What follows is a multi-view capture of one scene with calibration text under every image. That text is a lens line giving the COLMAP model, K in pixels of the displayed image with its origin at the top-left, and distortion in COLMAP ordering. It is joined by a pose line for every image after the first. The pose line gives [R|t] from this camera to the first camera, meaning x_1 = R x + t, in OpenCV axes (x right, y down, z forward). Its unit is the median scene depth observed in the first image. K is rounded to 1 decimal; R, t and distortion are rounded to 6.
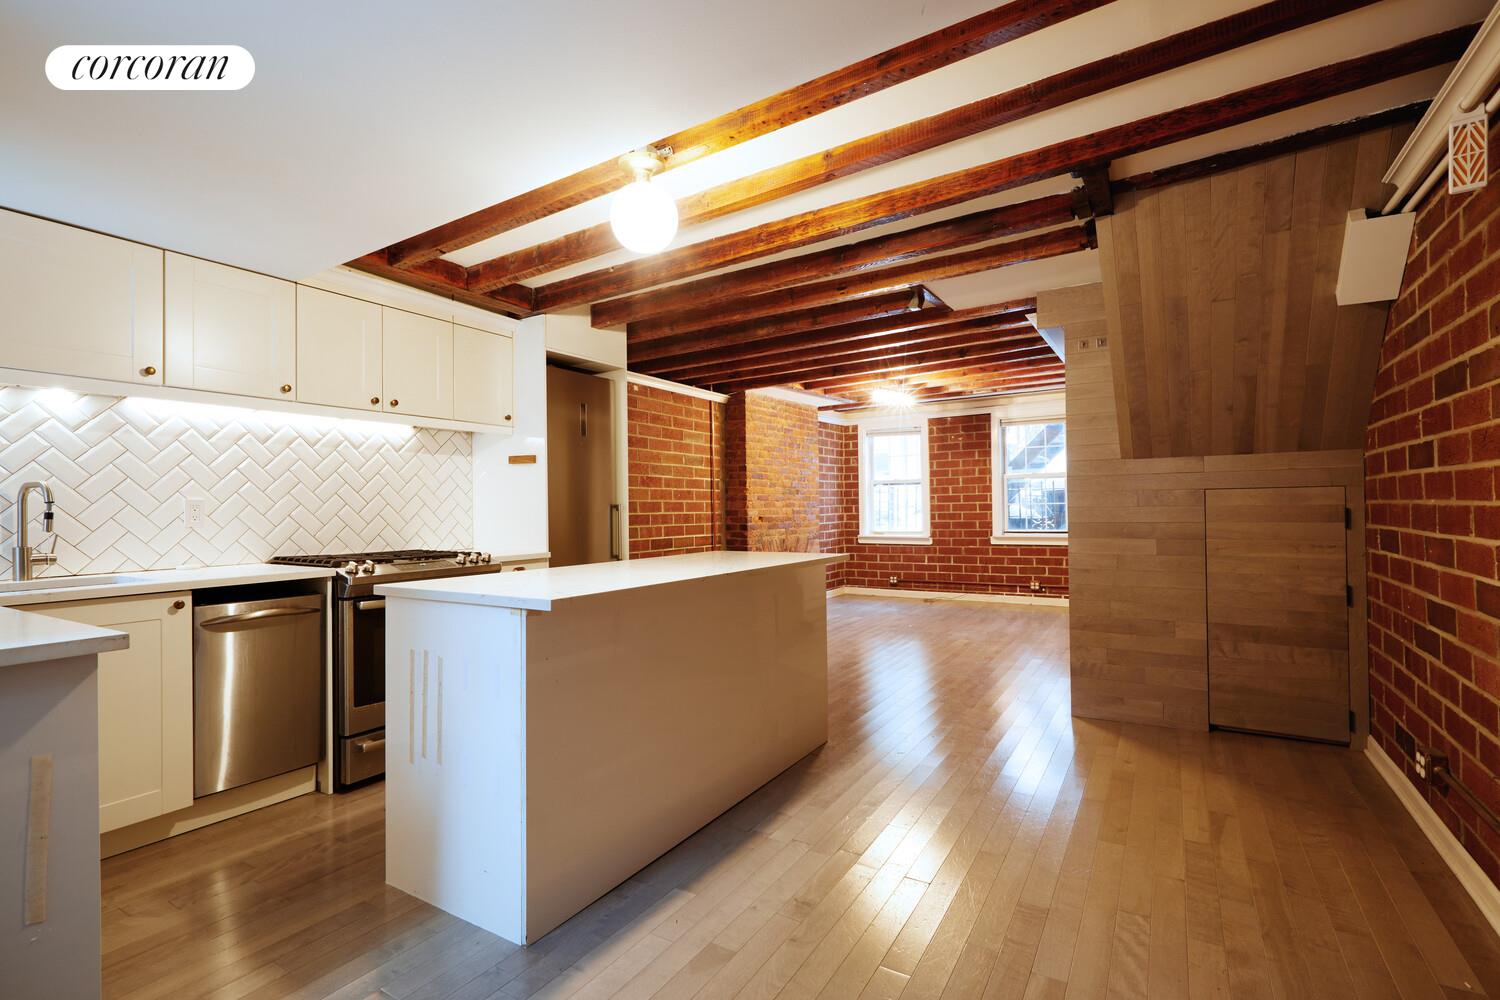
lens RADIAL K [[692.2, 0, 745.7], [0, 692.2, 502.5], [0, 0, 1]] dist [-0.000262, 0.000451]
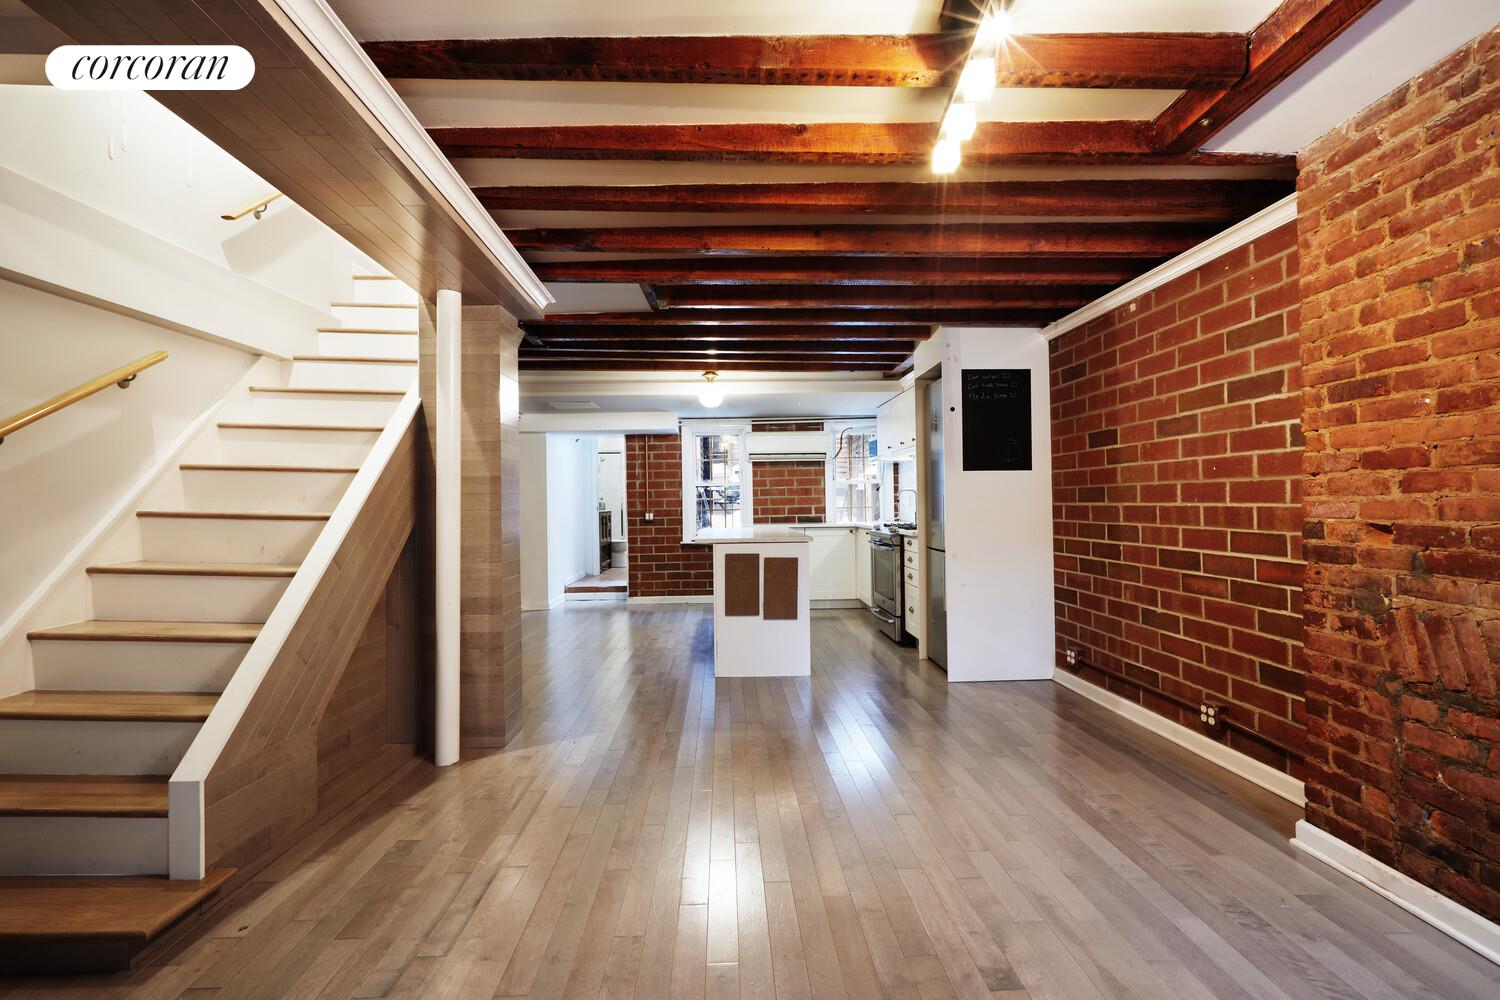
lens RADIAL K [[692.2, 0, 746.5], [0, 692.2, 500.4], [0, 0, 1]] dist [-0.000262, 0.000451]
pose [[-0.833585, 0.020710, -0.552002, 0.749974], [0.027587, 0.999611, -0.004156, 0.008457], [0.551702, -0.018693, -0.833832, 2.020537]]
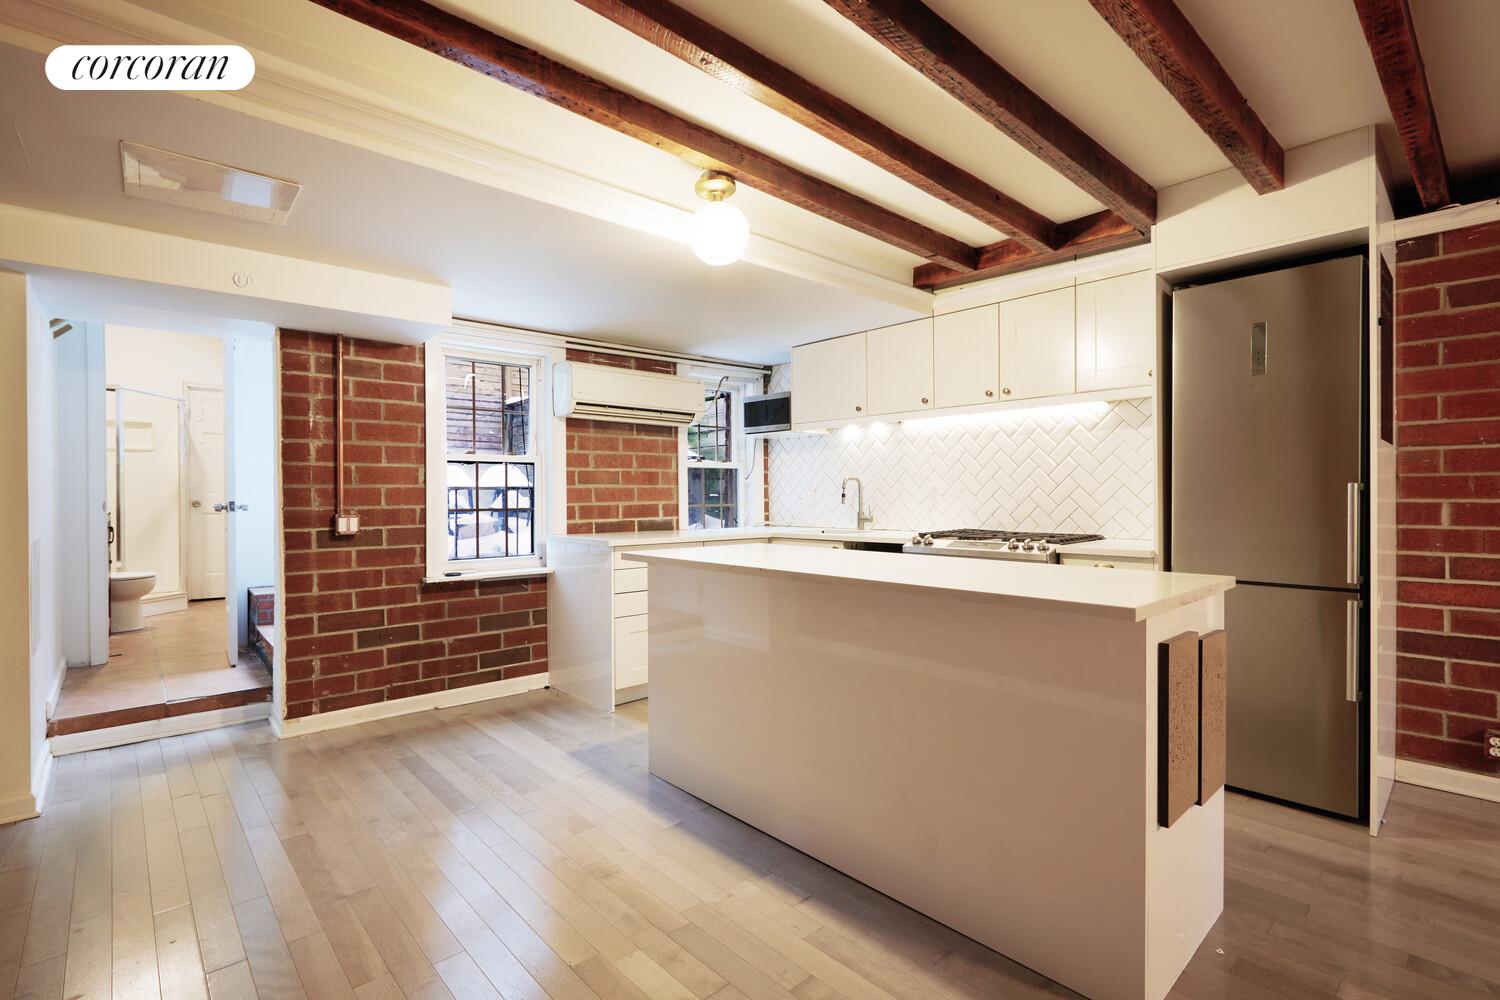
lens RADIAL K [[692.2, 0, 746.7], [0, 692.2, 500.6], [0, 0, 1]] dist [-0.000262, 0.000451]
pose [[-0.272652, 0.019471, -0.961916, 0.563158], [0.014101, 0.999769, 0.016240, 0.000298], [0.962009, -0.009136, -0.272863, 0.822577]]
